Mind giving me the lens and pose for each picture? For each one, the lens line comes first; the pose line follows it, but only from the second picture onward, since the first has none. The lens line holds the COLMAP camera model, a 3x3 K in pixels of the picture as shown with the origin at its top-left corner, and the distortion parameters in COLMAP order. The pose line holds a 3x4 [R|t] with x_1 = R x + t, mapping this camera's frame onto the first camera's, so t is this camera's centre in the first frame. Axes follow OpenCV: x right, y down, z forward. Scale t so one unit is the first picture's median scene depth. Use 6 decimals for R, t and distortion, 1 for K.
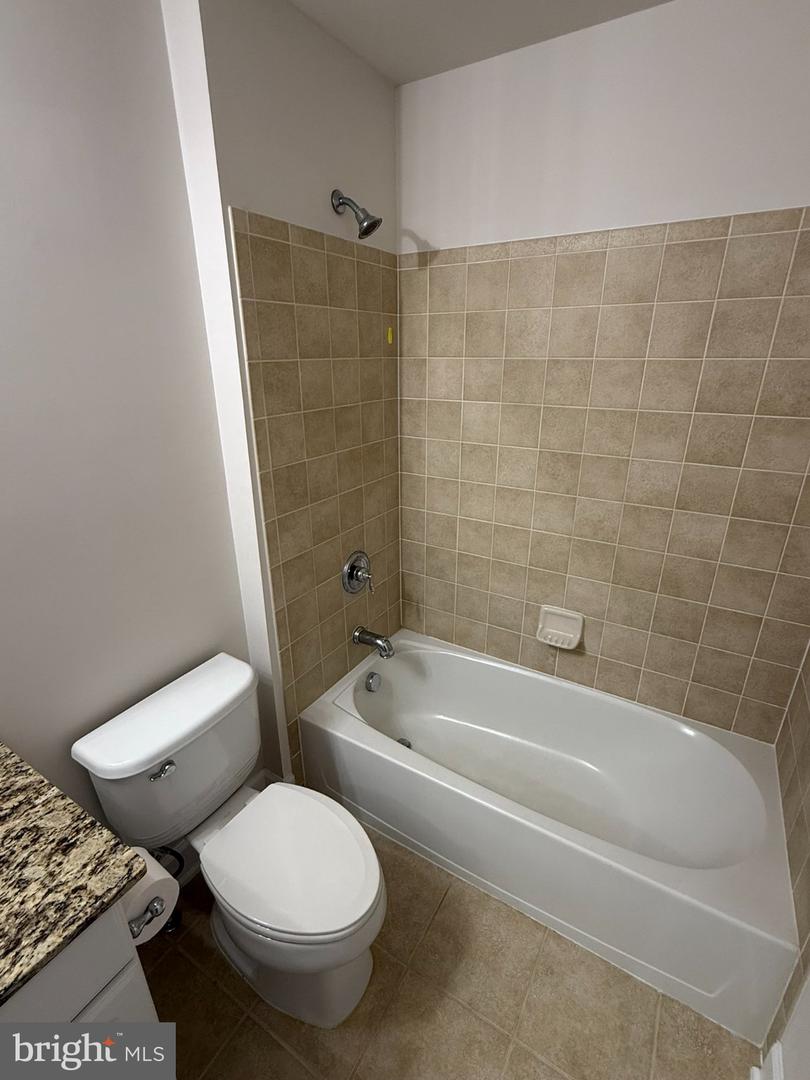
lens RADIAL K [[504.5, 0, 405.0], [0, 504.5, 540.0], [0, 0, 1]] dist [-0.000074, 0.000142]
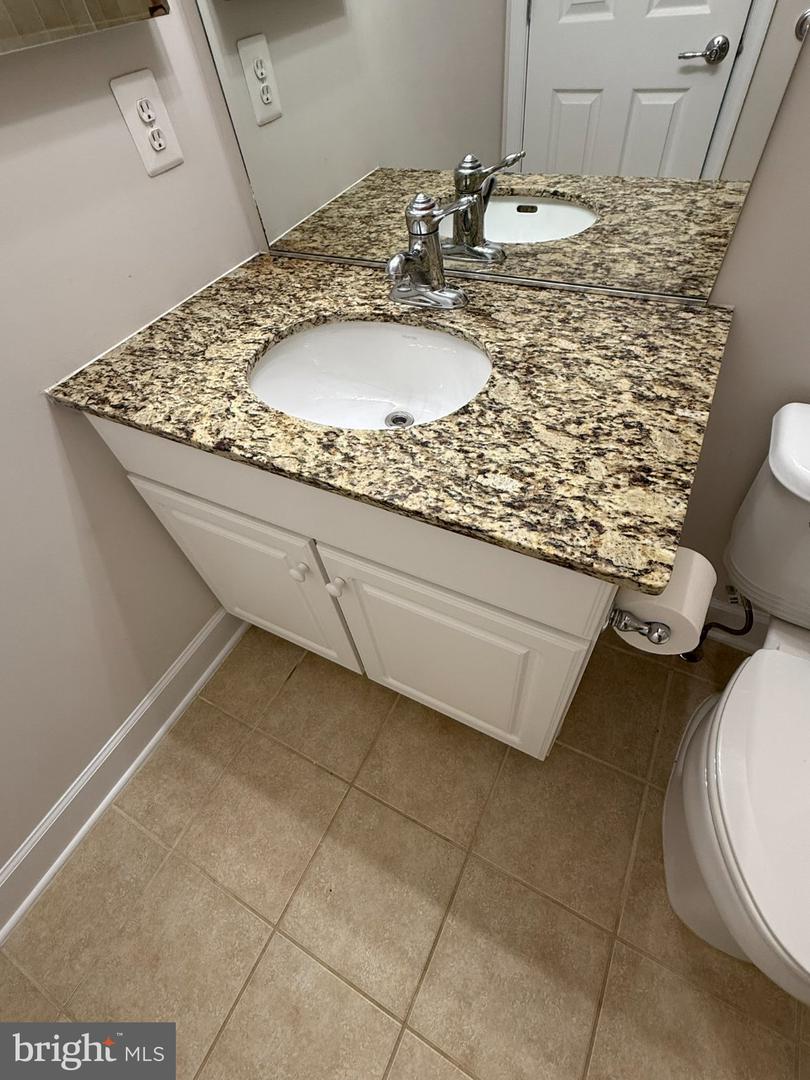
lens RADIAL K [[504.5, 0, 405.0], [0, 504.5, 540.0], [0, 0, 1]] dist [-0.000074, 0.000142]
pose [[0.074262, 0.774951, -0.627643, -0.201388], [-0.274331, 0.620974, 0.734258, 0.249225], [0.958764, 0.117655, 0.258707, 0.539832]]
